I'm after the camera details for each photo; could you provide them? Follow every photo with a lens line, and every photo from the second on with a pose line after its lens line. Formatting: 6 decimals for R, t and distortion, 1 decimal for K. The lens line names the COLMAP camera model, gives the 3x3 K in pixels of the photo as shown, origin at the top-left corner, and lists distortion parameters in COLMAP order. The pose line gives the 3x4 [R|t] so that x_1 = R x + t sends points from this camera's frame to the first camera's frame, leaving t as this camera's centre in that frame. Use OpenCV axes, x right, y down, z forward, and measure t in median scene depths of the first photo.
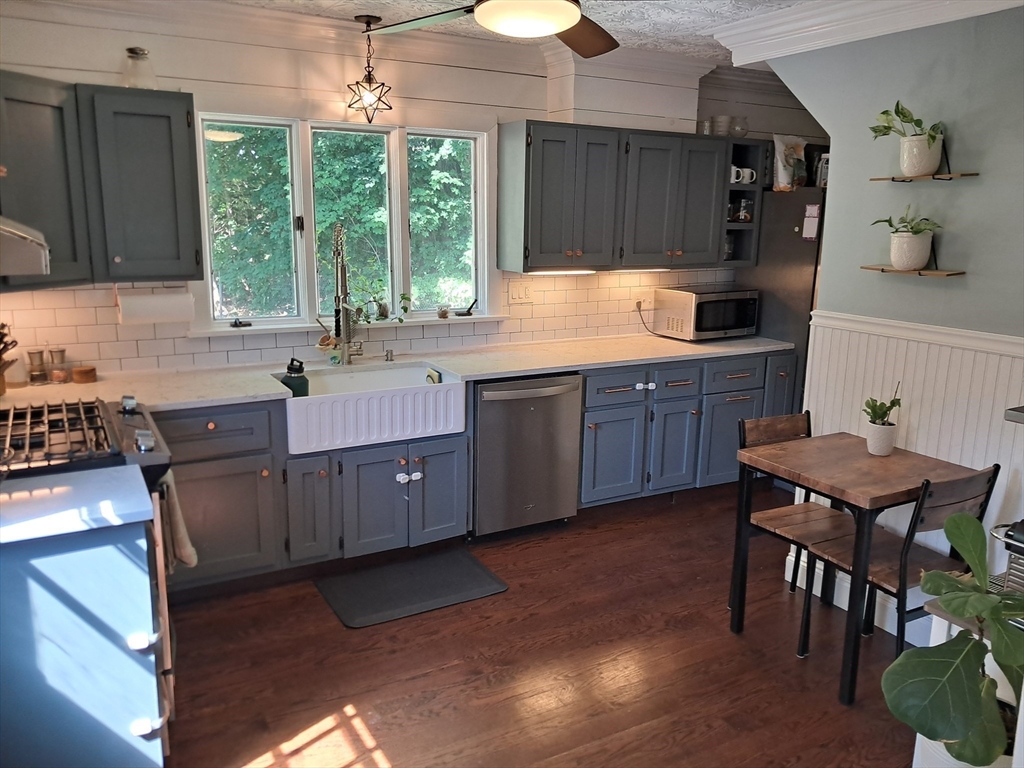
lens RADIAL K [[811.5, 0, 511.4], [0, 811.5, 388.0], [0, 0, 1]] dist [0.056949, -0.077320]
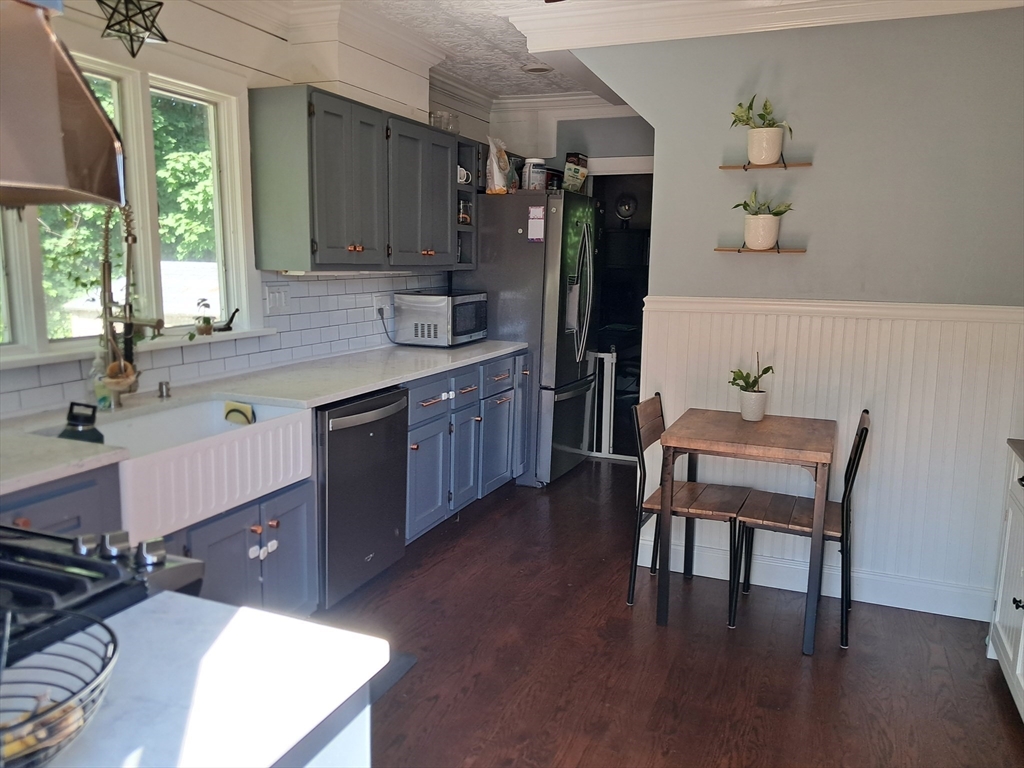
lens RADIAL K [[795.8, 0, 513.3], [0, 795.8, 385.6], [0, 0, 1]] dist [0.059986, -0.229756]
pose [[0.786558, -0.103426, 0.608793, -0.358934], [0.130251, 0.991481, 0.000156, -0.004686], [-0.603623, 0.079173, 0.793329, 0.290398]]
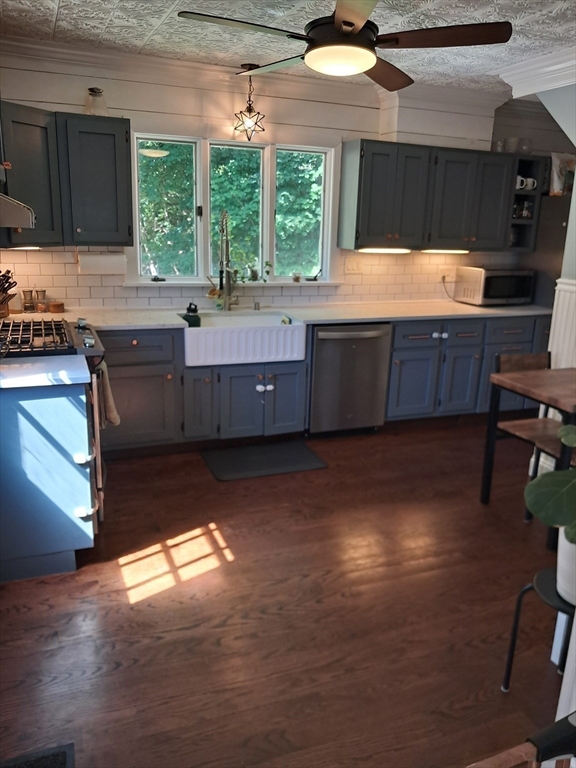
lens RADIAL K [[612.9, 0, 294.8], [0, 612.9, 386.3], [0, 0, 1]] dist [0.010897, -0.002053]
pose [[0.991370, 0.049667, -0.121321, 0.058422], [-0.043548, 0.997667, 0.052574, 0.045933], [0.123649, -0.046837, 0.991220, -0.079392]]
